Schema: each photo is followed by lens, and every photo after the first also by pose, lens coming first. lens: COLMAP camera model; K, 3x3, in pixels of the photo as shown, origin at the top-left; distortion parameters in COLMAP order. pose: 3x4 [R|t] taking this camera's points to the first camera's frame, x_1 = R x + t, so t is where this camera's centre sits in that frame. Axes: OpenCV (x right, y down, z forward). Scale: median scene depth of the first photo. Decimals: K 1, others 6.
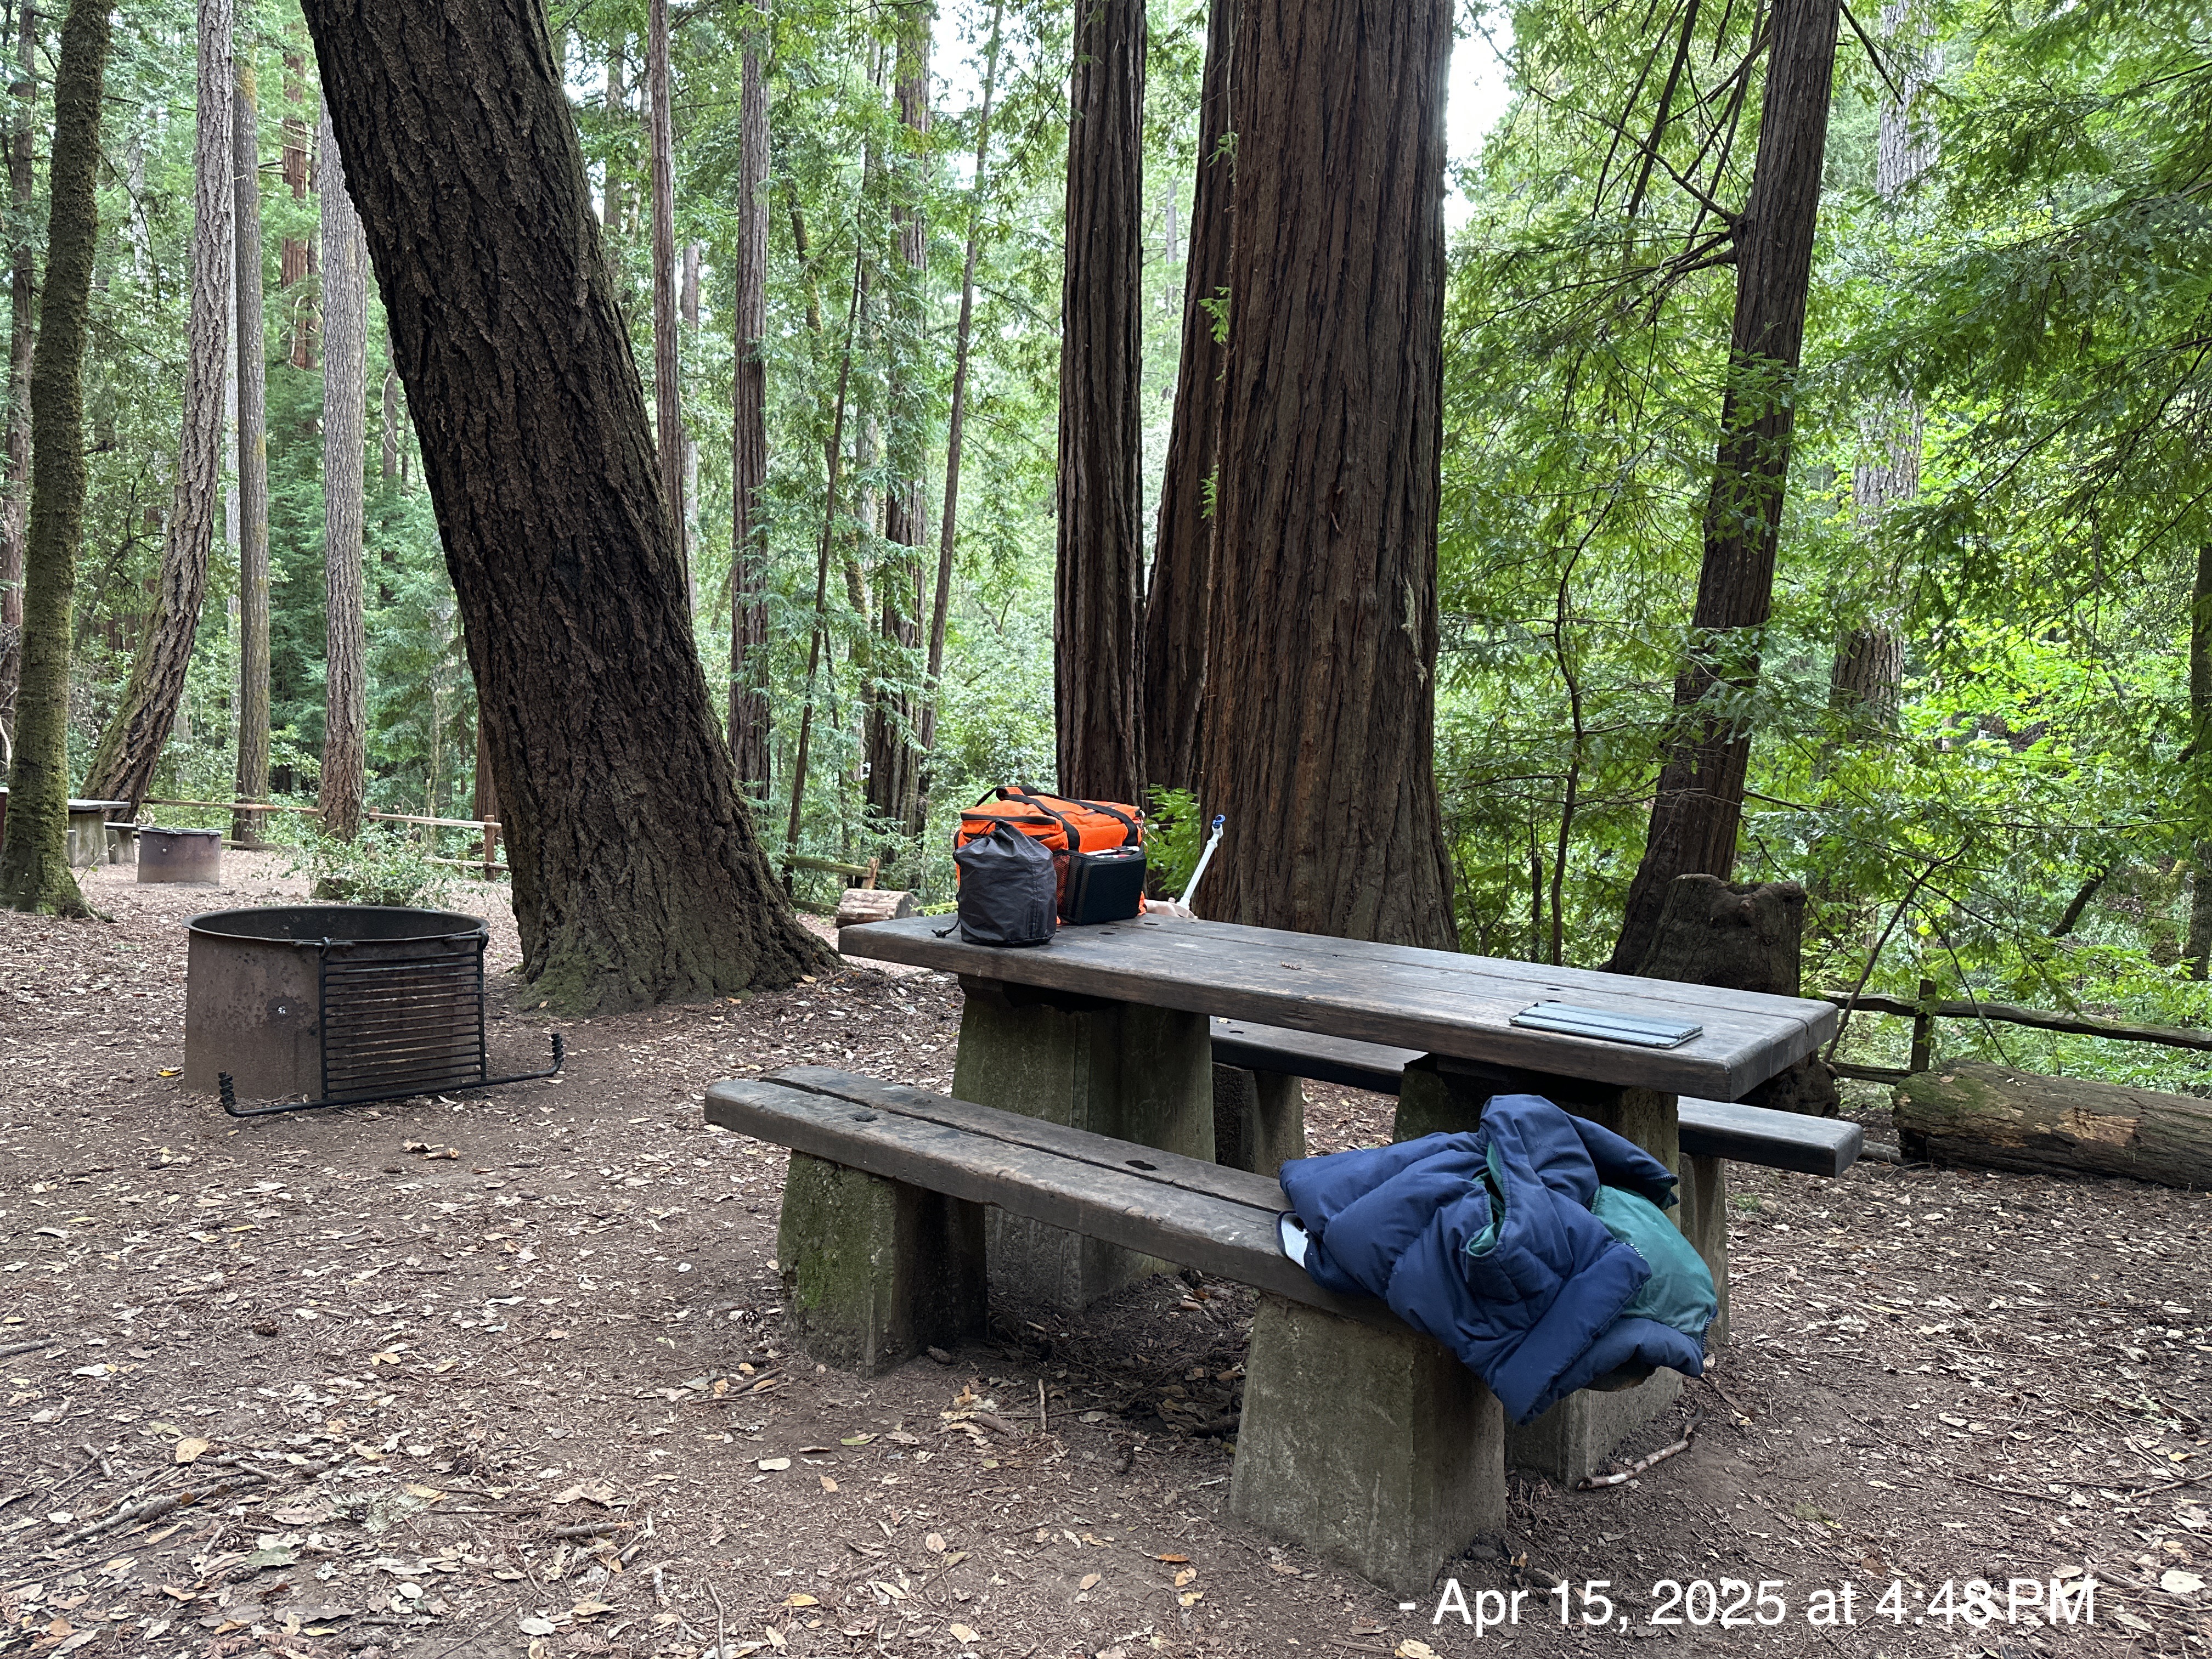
lens RADIAL K [[1541.1, 0, 1106.0], [0, 1541.1, 829.5], [0, 0, 1]] dist [0.001194, -0.005458]
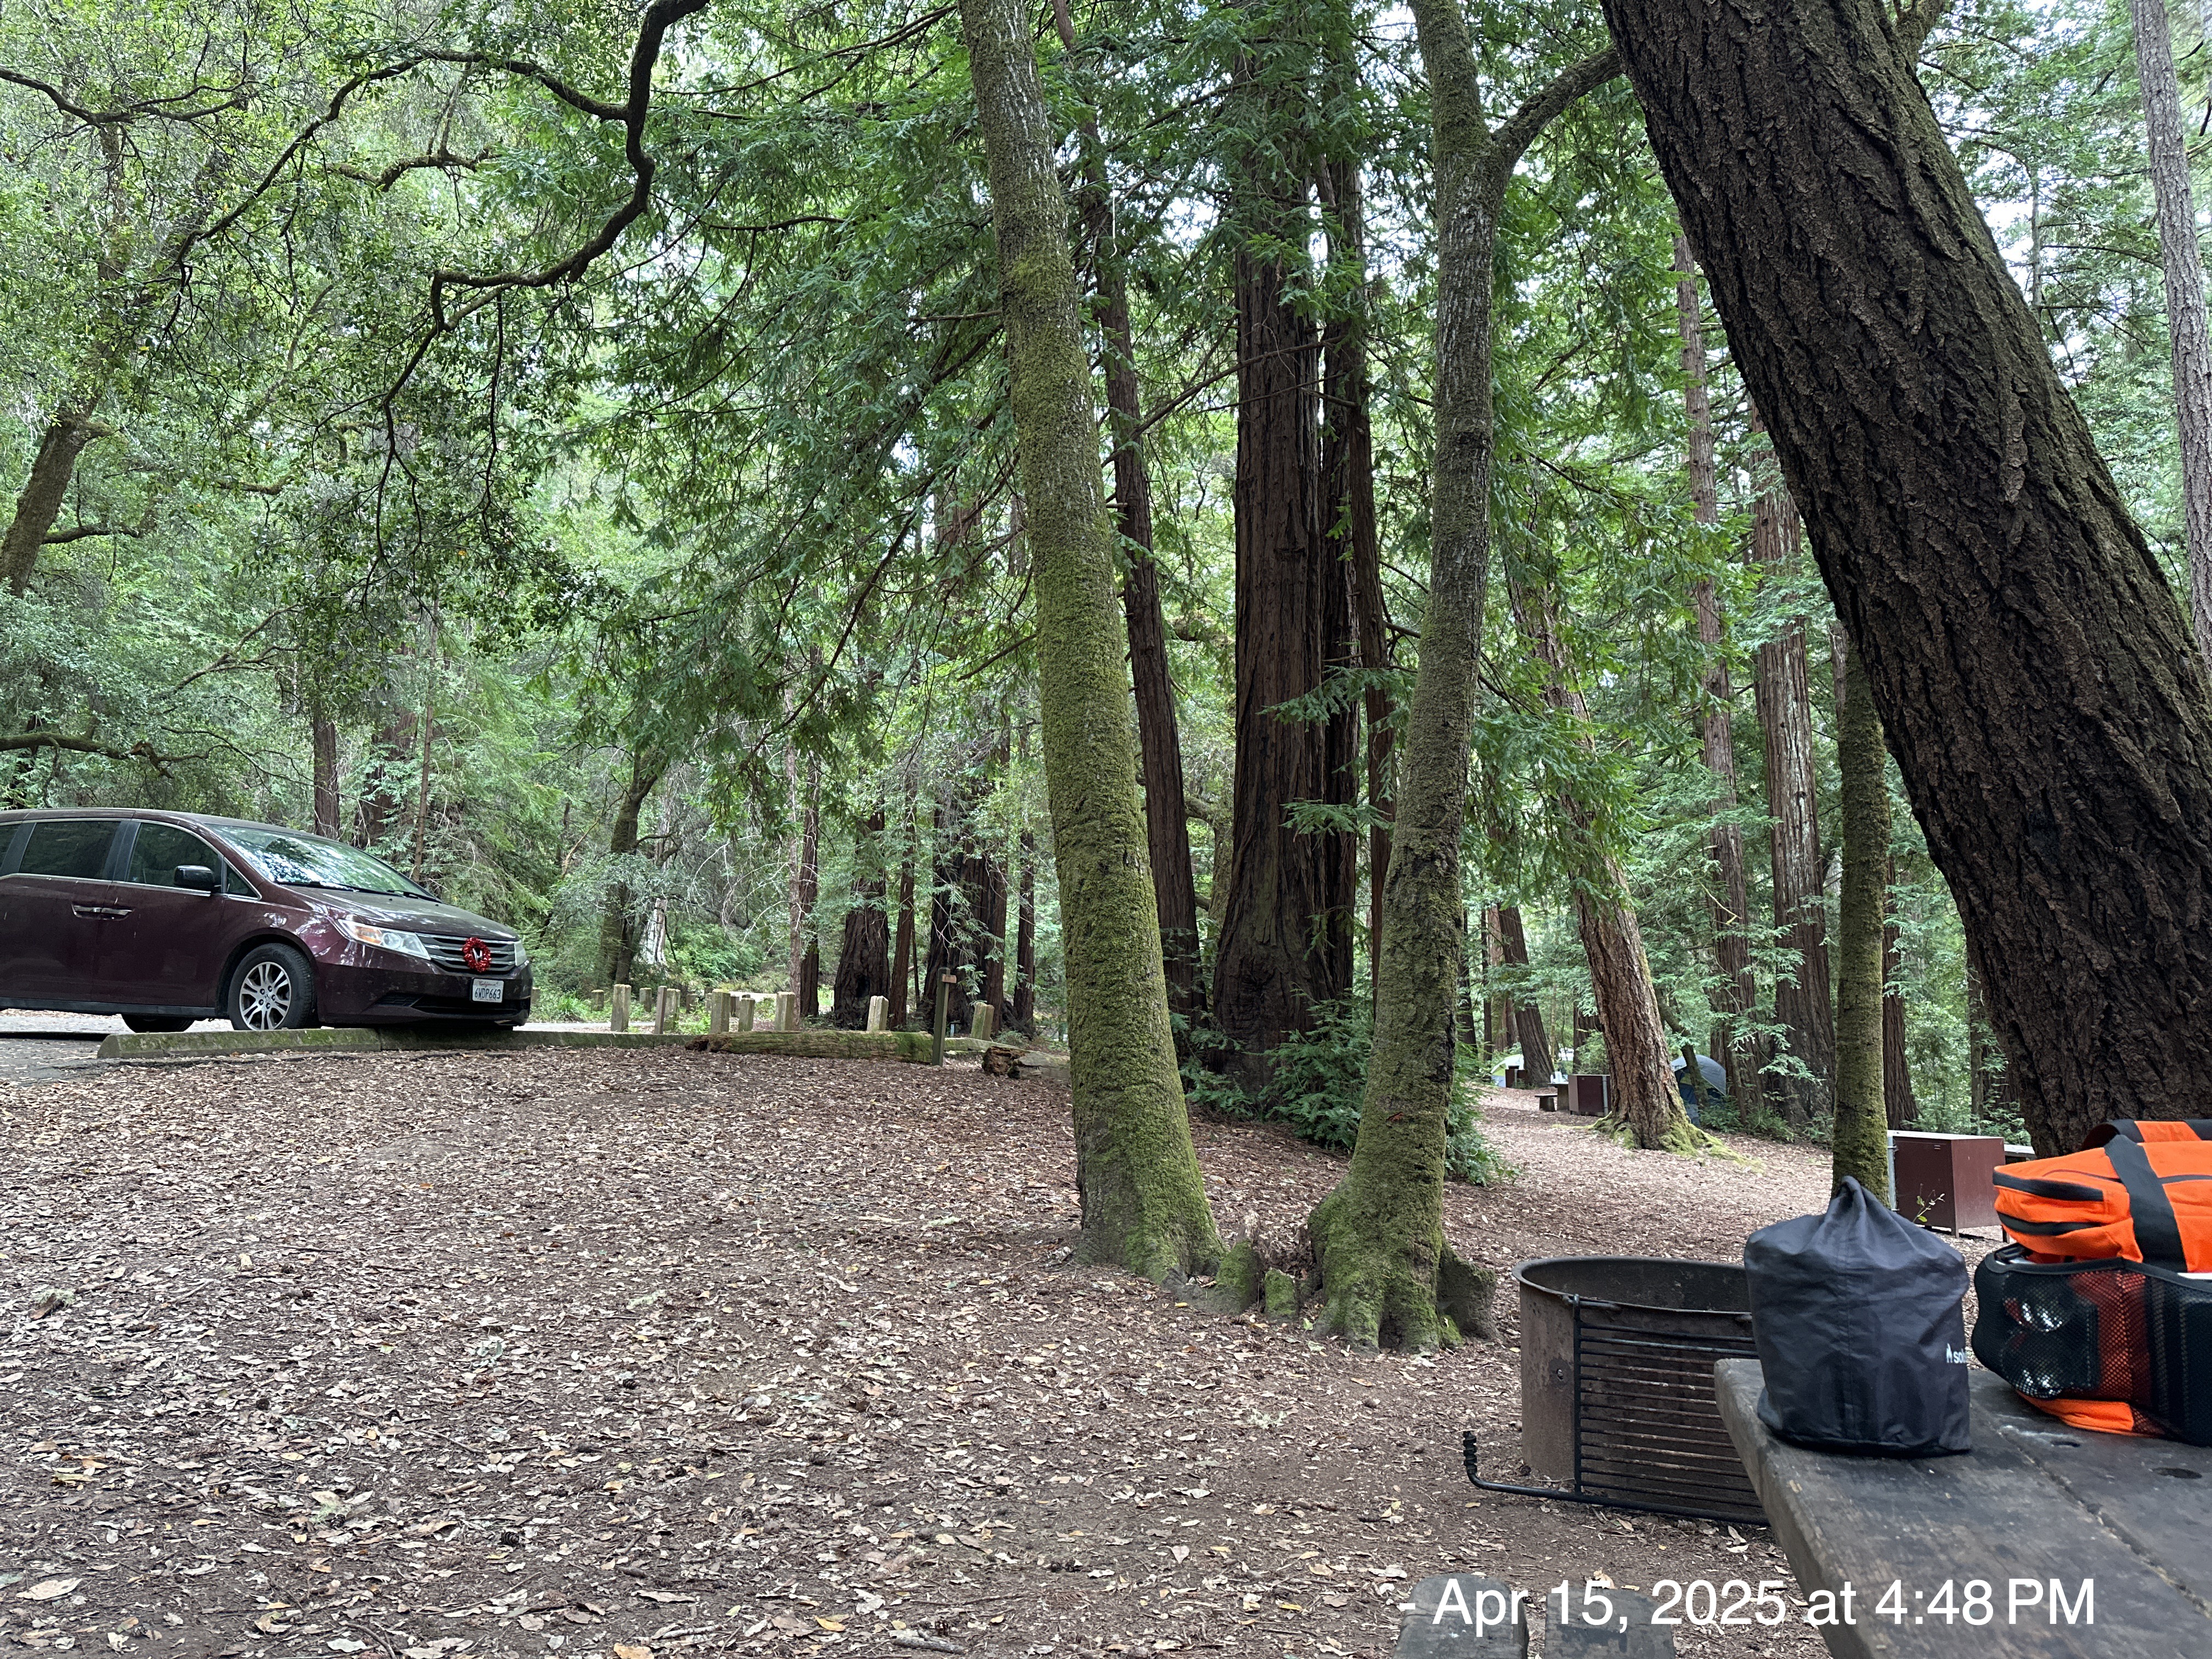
lens RADIAL K [[1541.1, 0, 1106.0], [0, 1541.1, 829.5], [0, 0, 1]] dist [0.001194, -0.005458]
pose [[0.345817, -0.163718, -0.923909, 0.189403], [-0.049565, 0.980098, -0.192226, -0.005154], [0.936992, 0.112268, 0.330820, 0.331073]]
